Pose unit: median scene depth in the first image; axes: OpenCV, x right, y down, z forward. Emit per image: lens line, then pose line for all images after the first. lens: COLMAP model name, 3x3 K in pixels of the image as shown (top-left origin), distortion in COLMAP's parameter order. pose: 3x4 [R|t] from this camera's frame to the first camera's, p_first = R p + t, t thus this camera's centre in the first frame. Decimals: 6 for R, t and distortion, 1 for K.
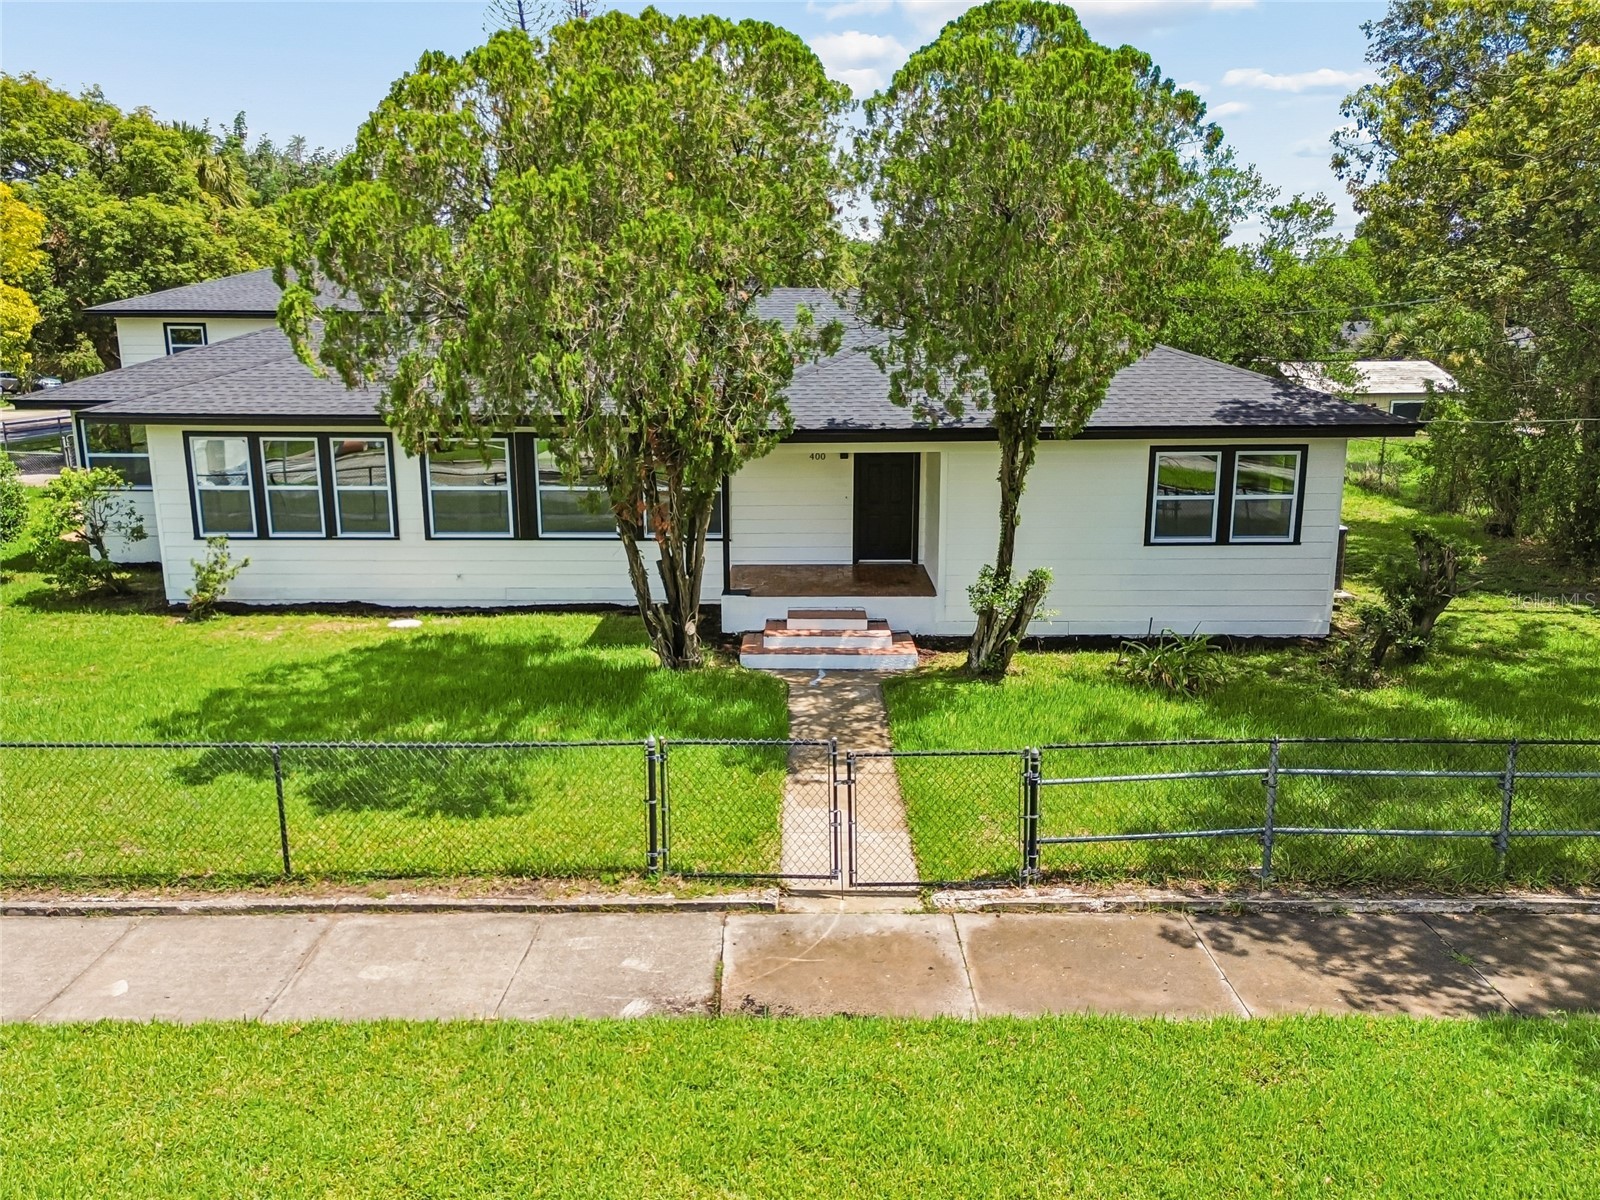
lens RADIAL K [[1136.2, 0, 800.0], [0, 1136.2, 600.0], [0, 0, 1]] dist [0.065578, -0.062121]
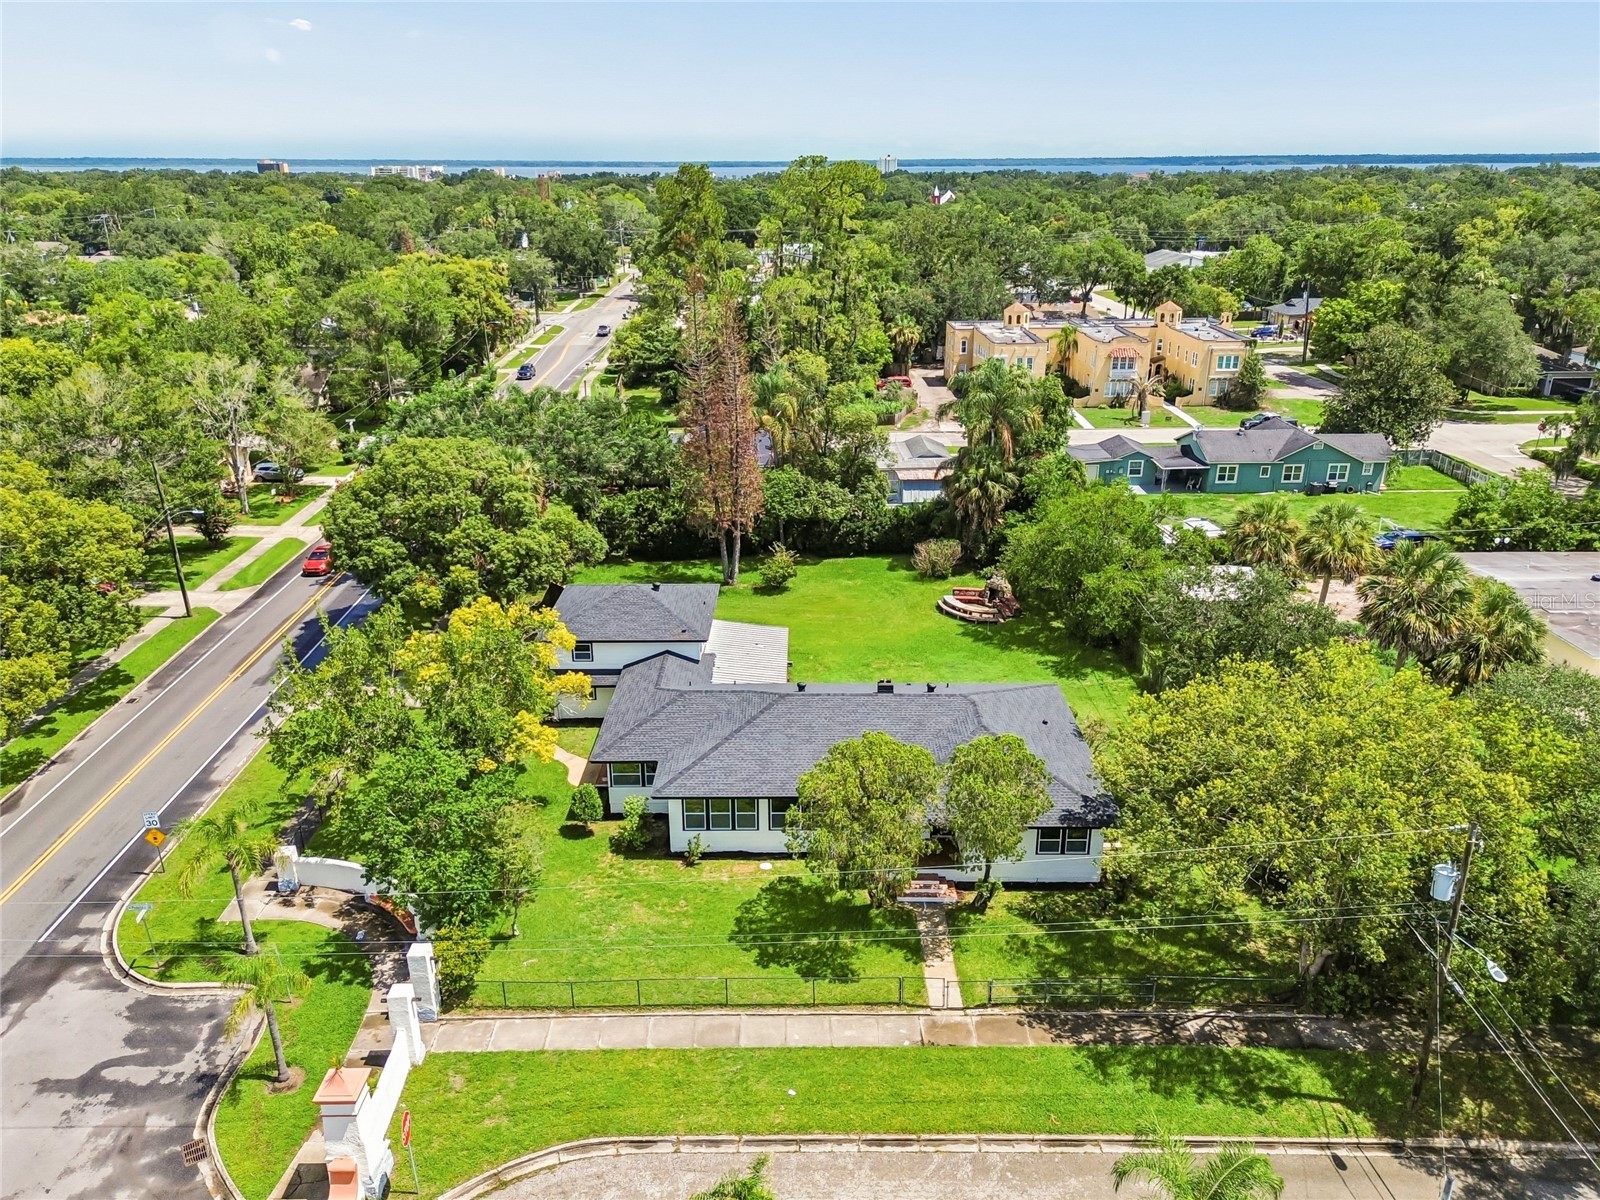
lens RADIAL K [[1140.6, 0, 800.0], [0, 1140.6, 600.0], [0, 0, 1]] dist [0.064522, -0.060356]
pose [[0.999988, -0.003237, 0.003557, -0.440037], [0.002728, 0.990892, 0.134630, -1.573385], [-0.003961, -0.134618, 0.990890, -2.606428]]
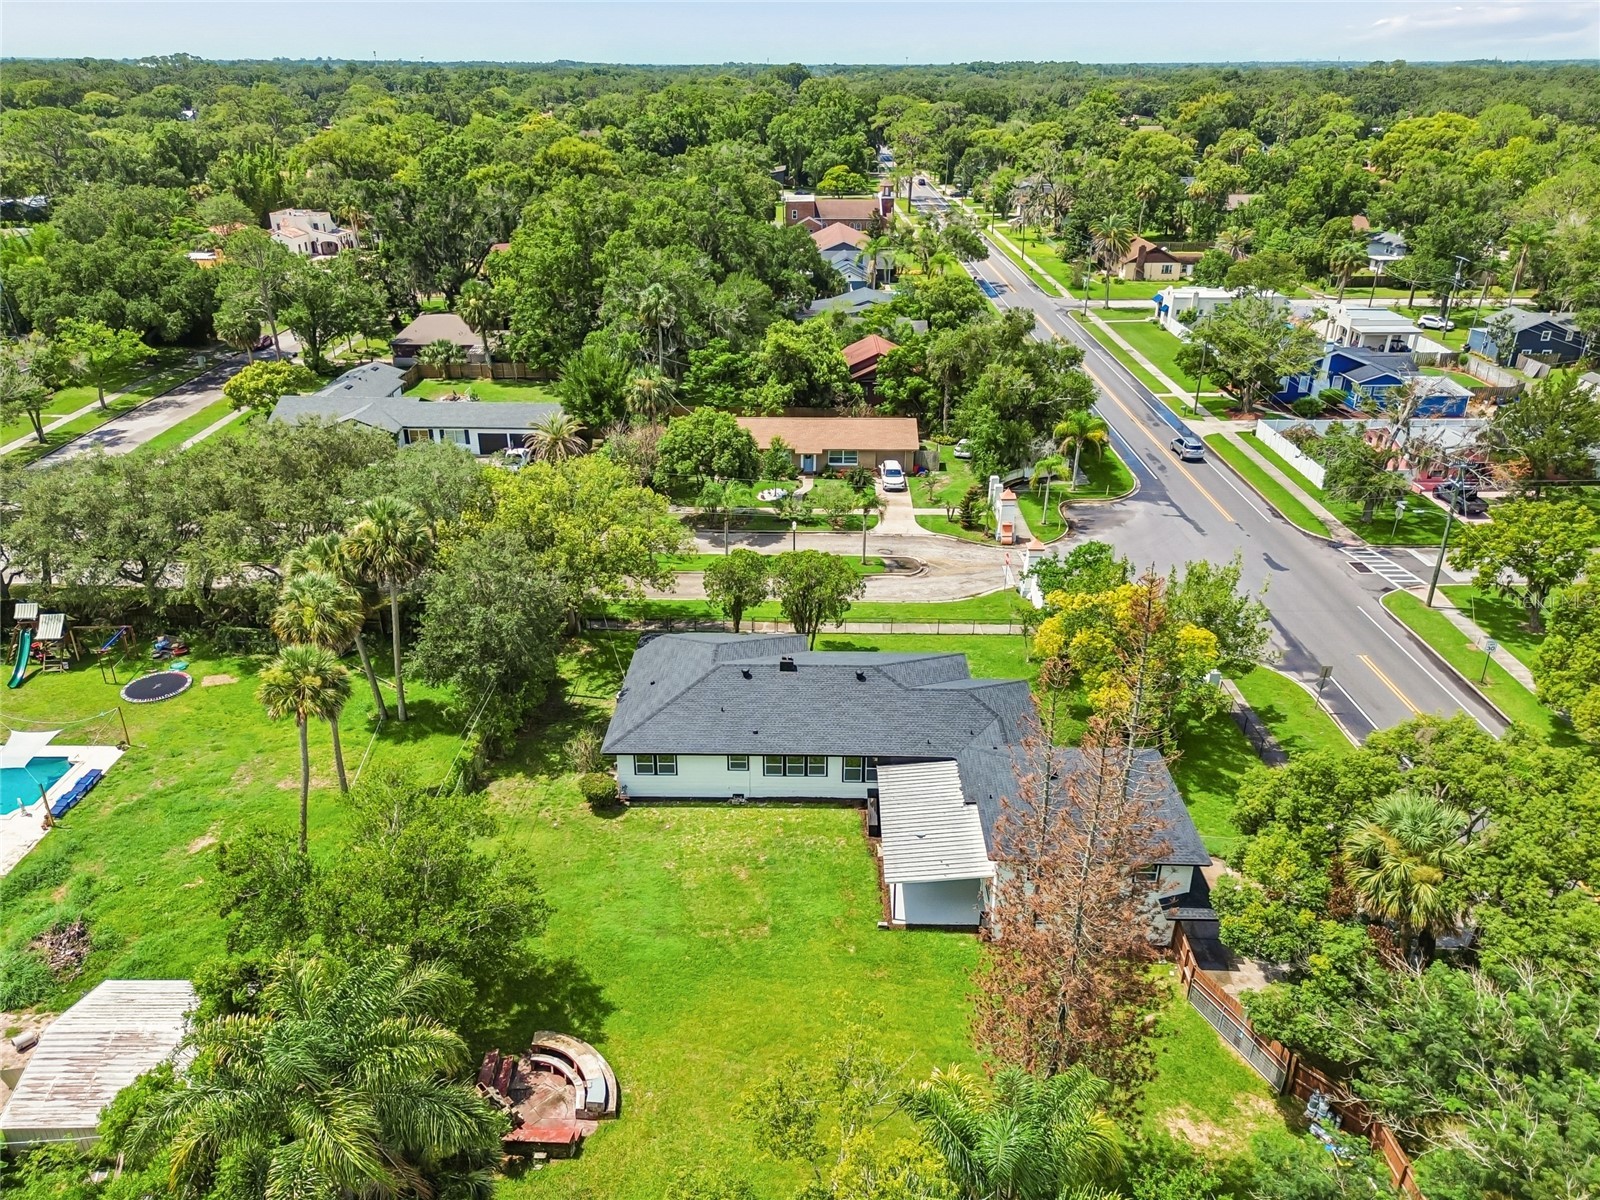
lens RADIAL K [[1136.2, 0, 800.0], [0, 1136.2, 600.0], [0, 0, 1]] dist [0.065578, -0.062121]
pose [[-0.999882, -0.007441, 0.013413, -0.205070], [0.002450, 0.785763, 0.618523, -4.169935], [-0.015141, 0.618483, -0.785652, 6.107709]]
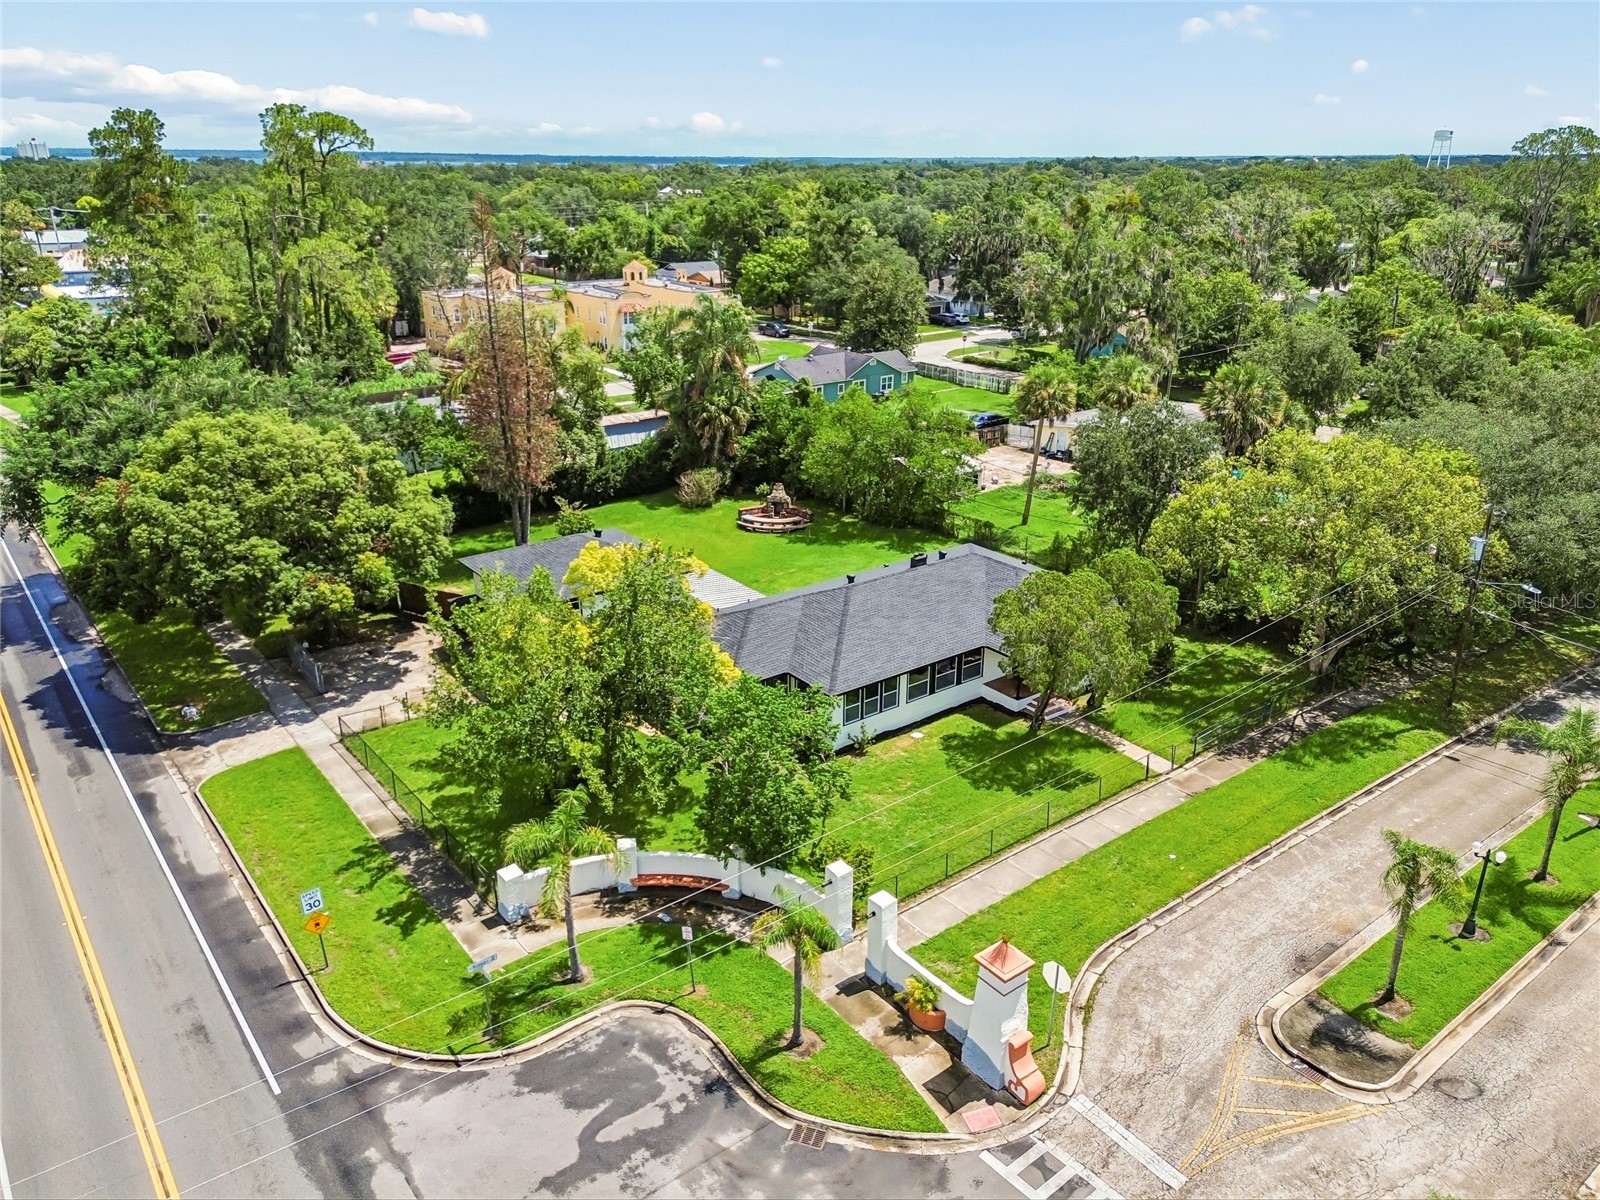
lens RADIAL K [[1130.0, 0, 800.0], [0, 1130.0, 600.0], [0, 0, 1]] dist [0.073273, -0.063673]
pose [[0.792434, -0.217117, 0.570008, -3.433321], [0.135196, 0.973780, 0.182962, -1.406213], [-0.594786, -0.067922, 0.801009, -1.740747]]
